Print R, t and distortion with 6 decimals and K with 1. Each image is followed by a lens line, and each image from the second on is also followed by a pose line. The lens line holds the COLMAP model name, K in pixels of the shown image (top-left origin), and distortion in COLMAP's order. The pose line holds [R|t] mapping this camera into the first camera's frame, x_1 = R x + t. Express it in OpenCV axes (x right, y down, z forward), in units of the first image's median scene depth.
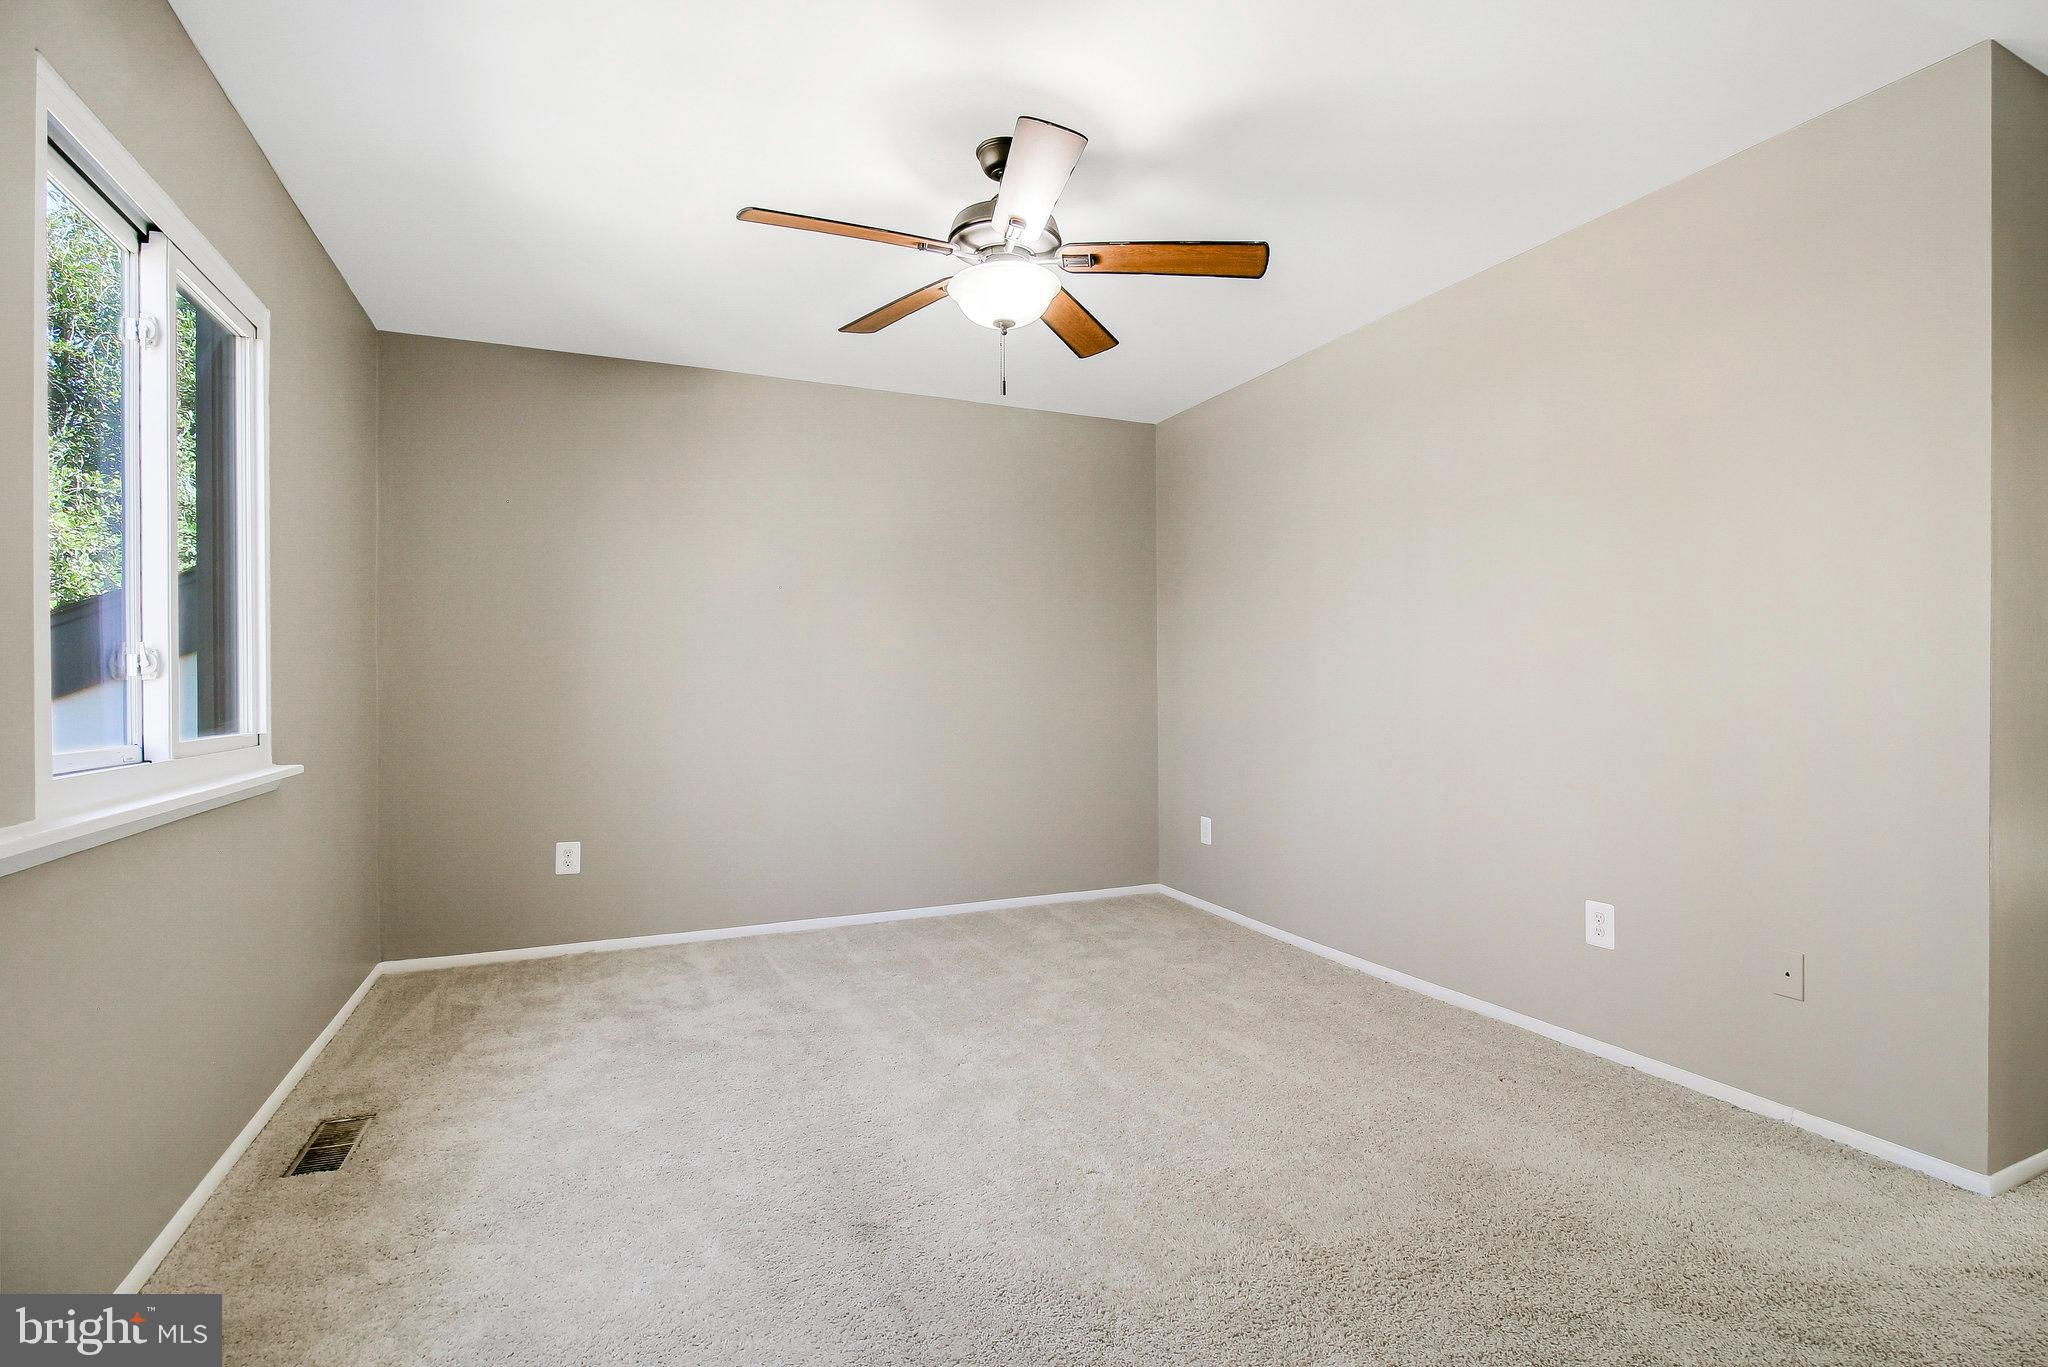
lens RADIAL K [[961.6, 0, 1046.7], [0, 961.6, 678.8], [0, 0, 1]] dist [-0.000943, -0.013734]
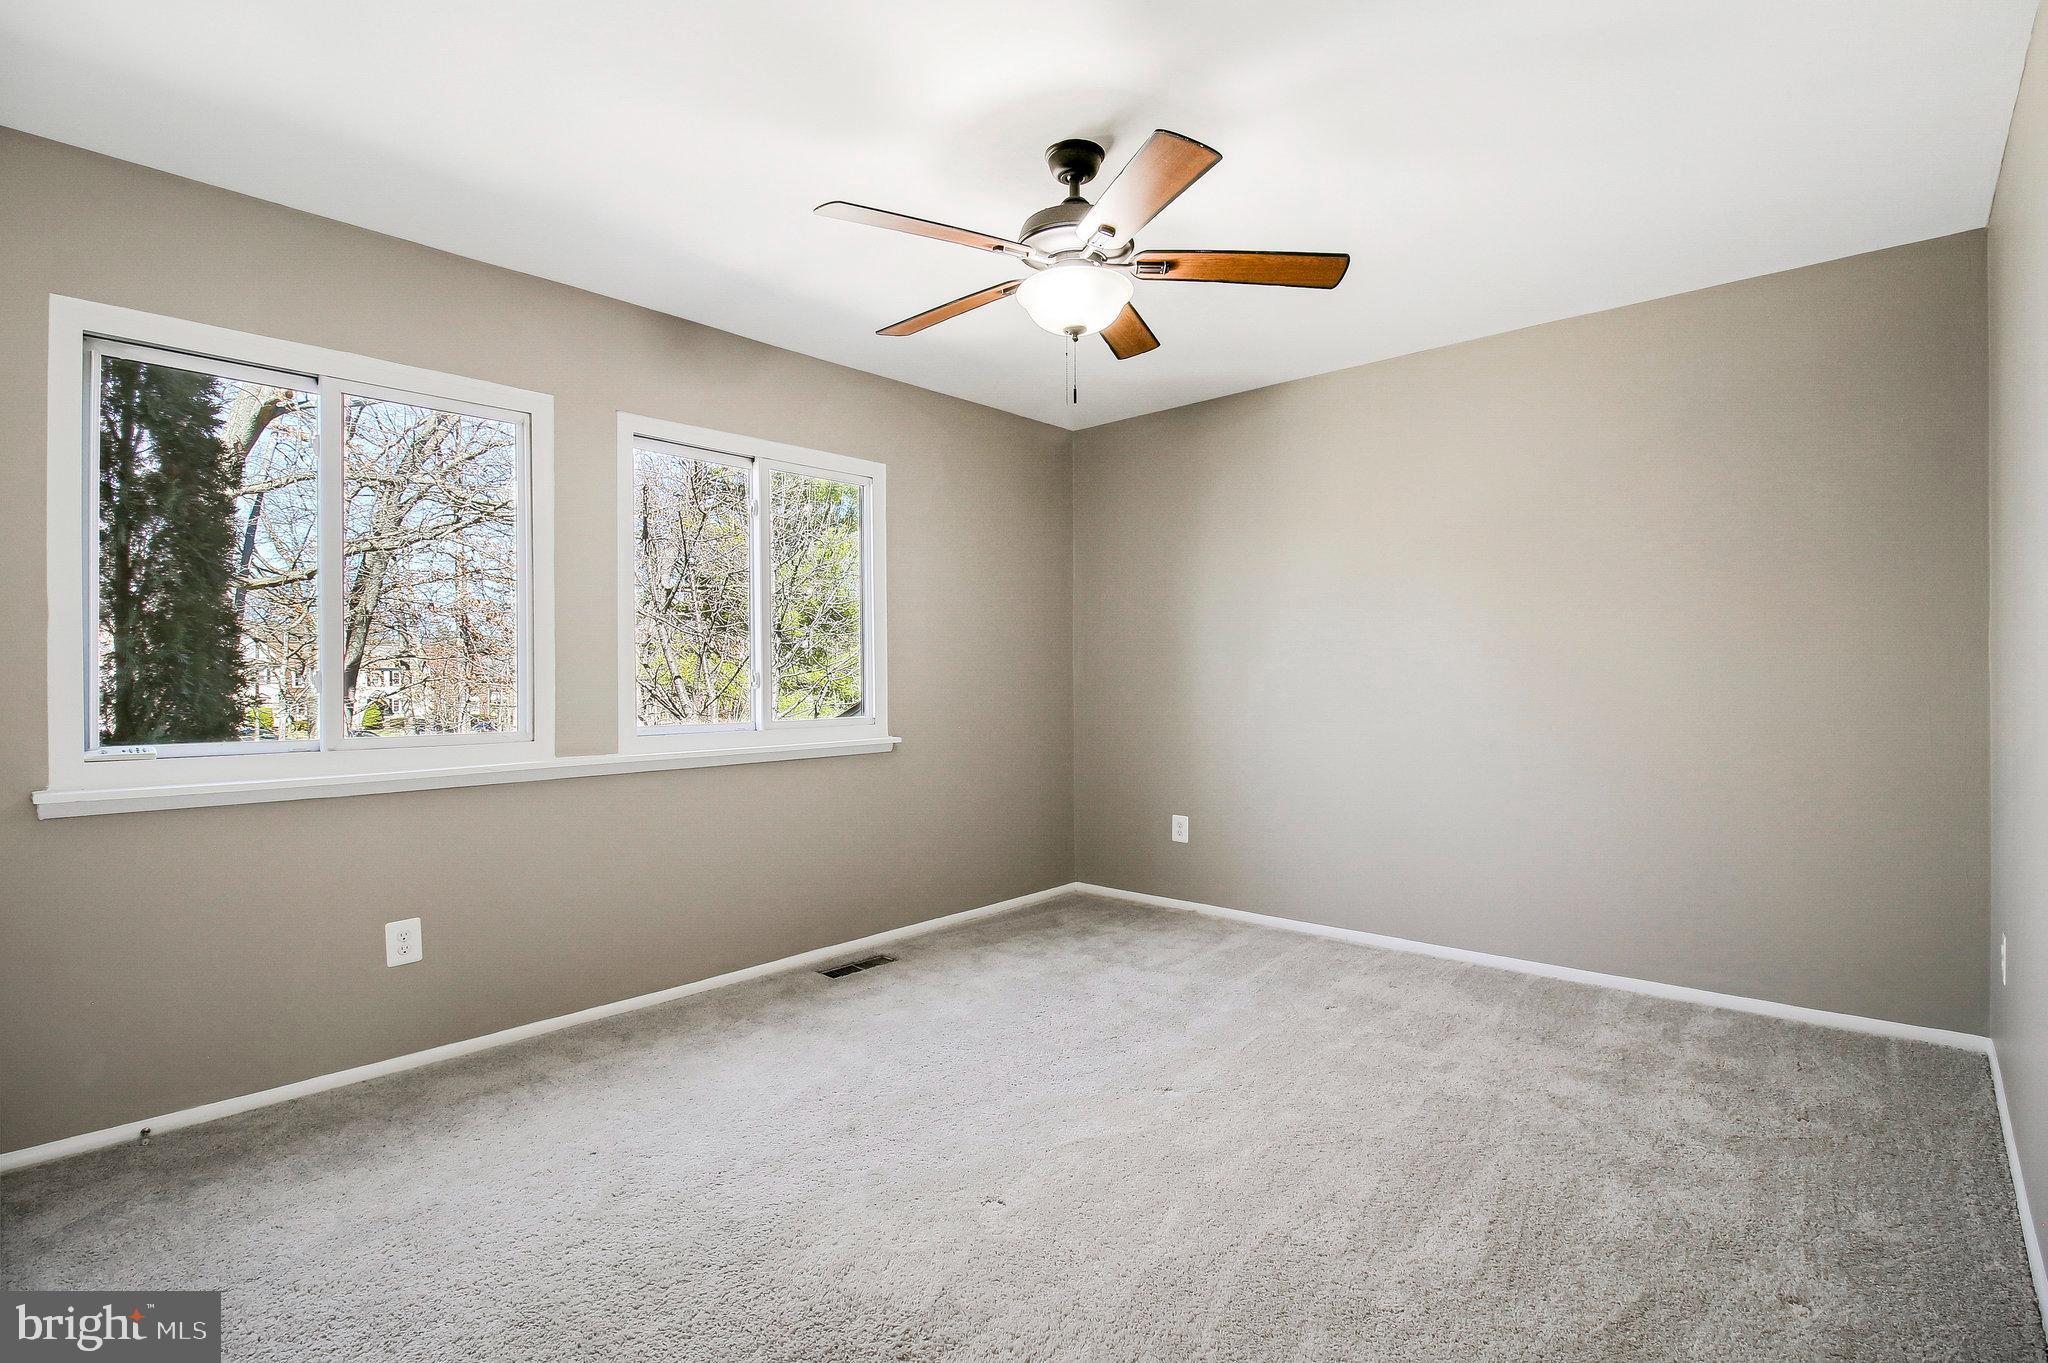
lens RADIAL K [[961.6, 0, 1046.7], [0, 961.6, 676.8], [0, 0, 1]] dist [-0.000943, -0.013734]
pose [[0.409170, 0.002282, -0.912455, 0.622634], [0.012812, 0.999884, 0.008246, -0.017873], [0.912368, -0.015064, 0.409093, 0.423703]]
